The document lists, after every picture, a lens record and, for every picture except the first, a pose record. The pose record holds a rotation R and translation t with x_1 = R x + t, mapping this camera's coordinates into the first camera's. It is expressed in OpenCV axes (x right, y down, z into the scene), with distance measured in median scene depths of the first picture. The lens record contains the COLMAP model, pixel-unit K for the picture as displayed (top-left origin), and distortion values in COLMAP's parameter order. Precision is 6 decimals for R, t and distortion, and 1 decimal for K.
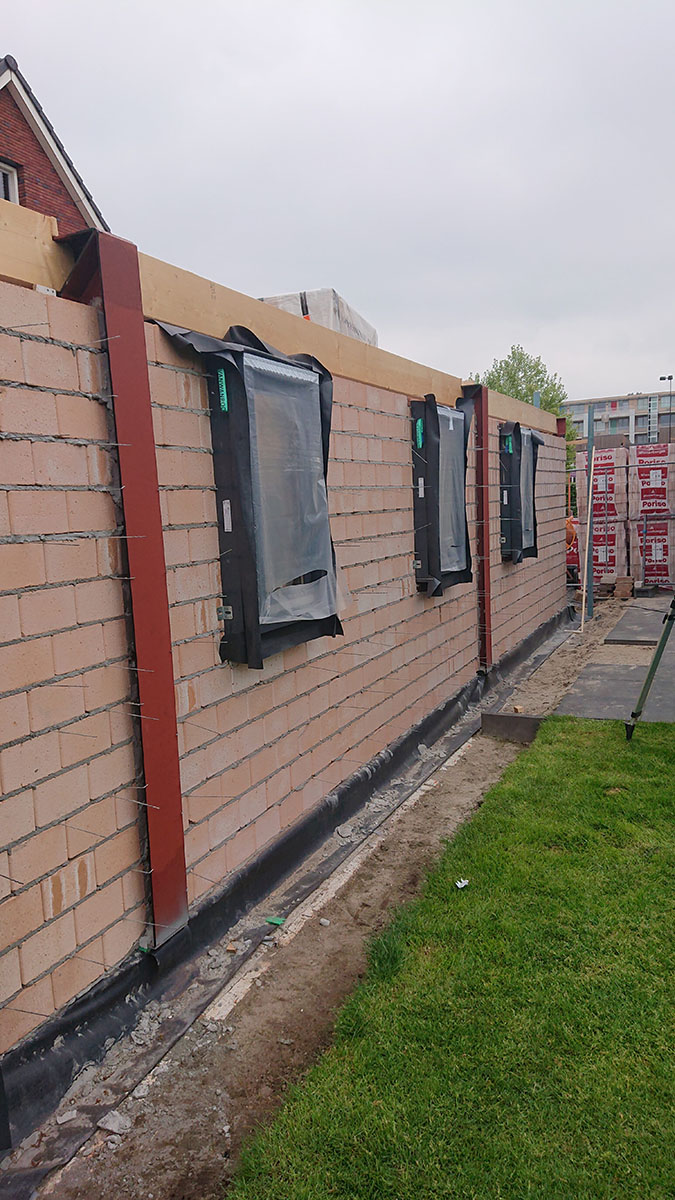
lens RADIAL K [[806.2, 0, 337.2], [0, 806.2, 591.6], [0, 0, 1]] dist [0.108099, -0.012465]
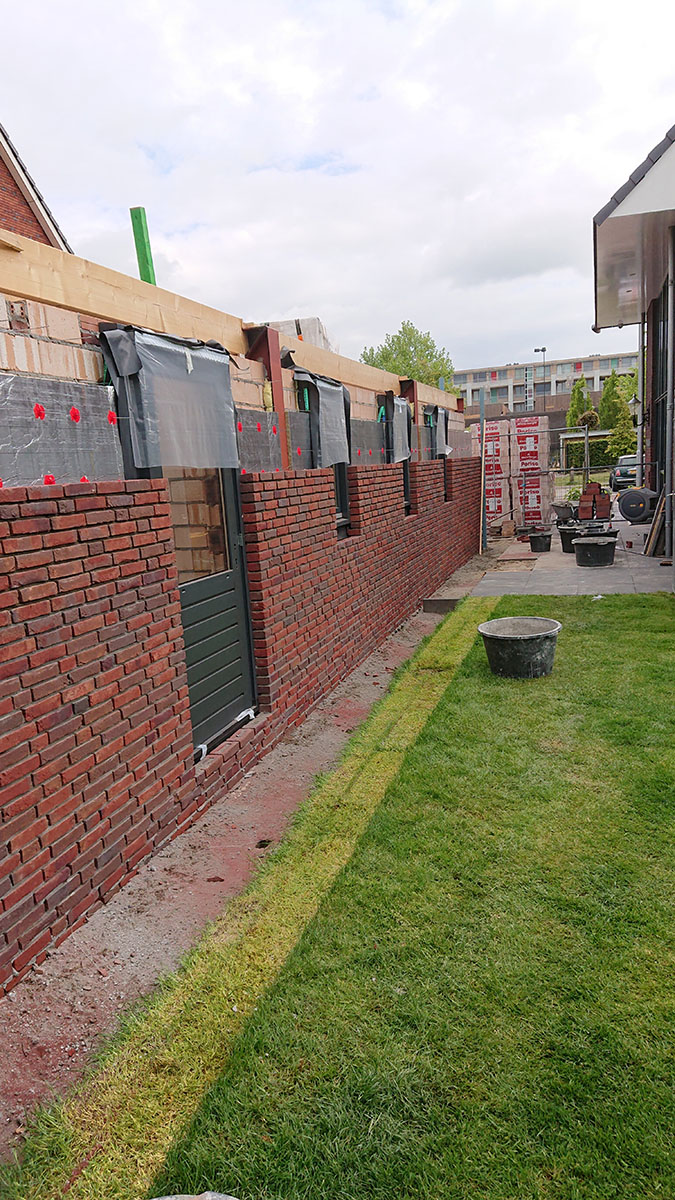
lens RADIAL K [[806.2, 0, 335.3], [0, 806.2, 604.4], [0, 0, 1]] dist [0.108099, -0.012465]
pose [[0.991077, -0.042649, 0.126284, -0.089309], [0.036260, 0.997964, 0.052469, 0.036197], [-0.128265, -0.047422, 0.990606, -0.244275]]
